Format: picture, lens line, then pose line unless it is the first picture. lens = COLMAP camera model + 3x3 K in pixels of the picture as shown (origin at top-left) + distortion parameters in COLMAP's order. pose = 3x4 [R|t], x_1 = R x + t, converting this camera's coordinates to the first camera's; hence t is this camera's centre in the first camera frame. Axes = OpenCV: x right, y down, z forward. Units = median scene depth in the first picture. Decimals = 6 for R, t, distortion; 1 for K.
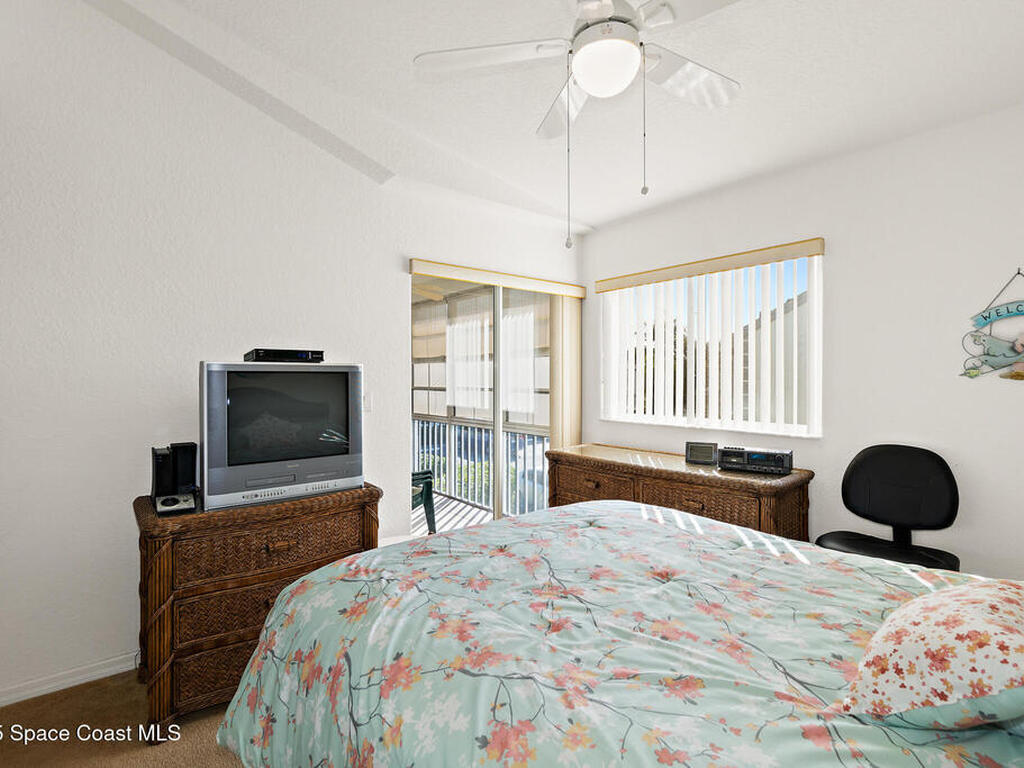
lens RADIAL K [[495.4, 0, 511.9], [0, 495.4, 381.1], [0, 0, 1]] dist [-0.004136, 0.000059]
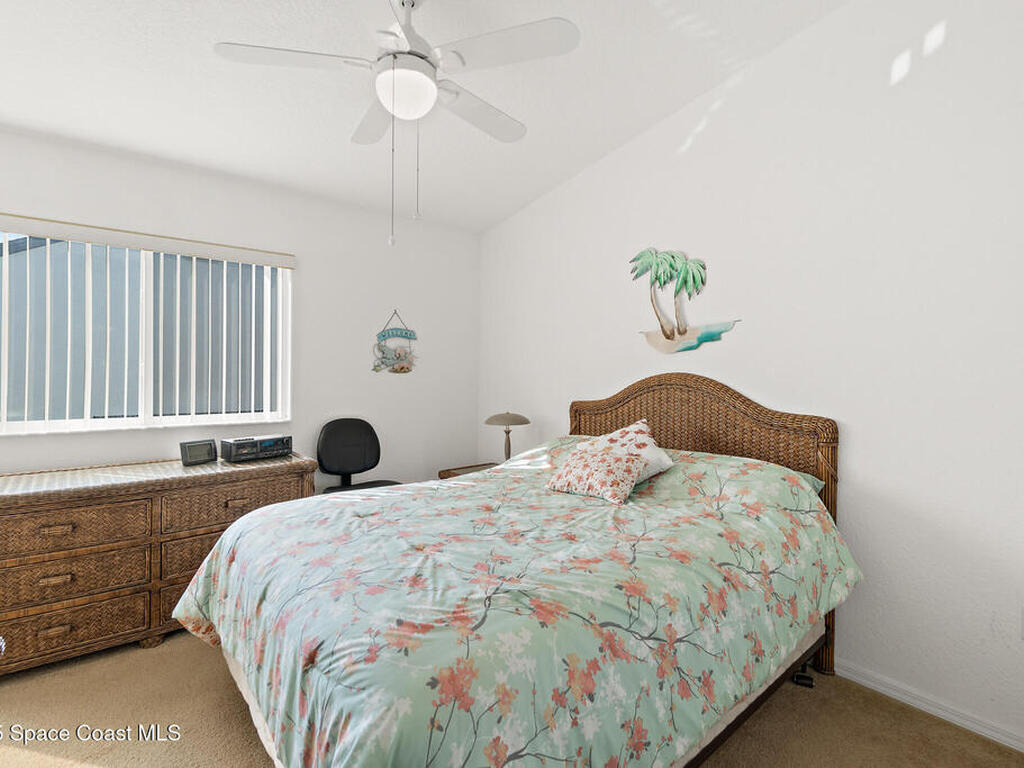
lens RADIAL K [[495.4, 0, 483.6], [0, 495.4, 372.2], [0, 0, 1]] dist [-0.004136, 0.000059]
pose [[0.037004, -0.000268, 0.999315, -1.109146], [0.000470, 1.000000, 0.000251, -0.008180], [-0.999315, 0.000460, 0.037004, 0.936774]]
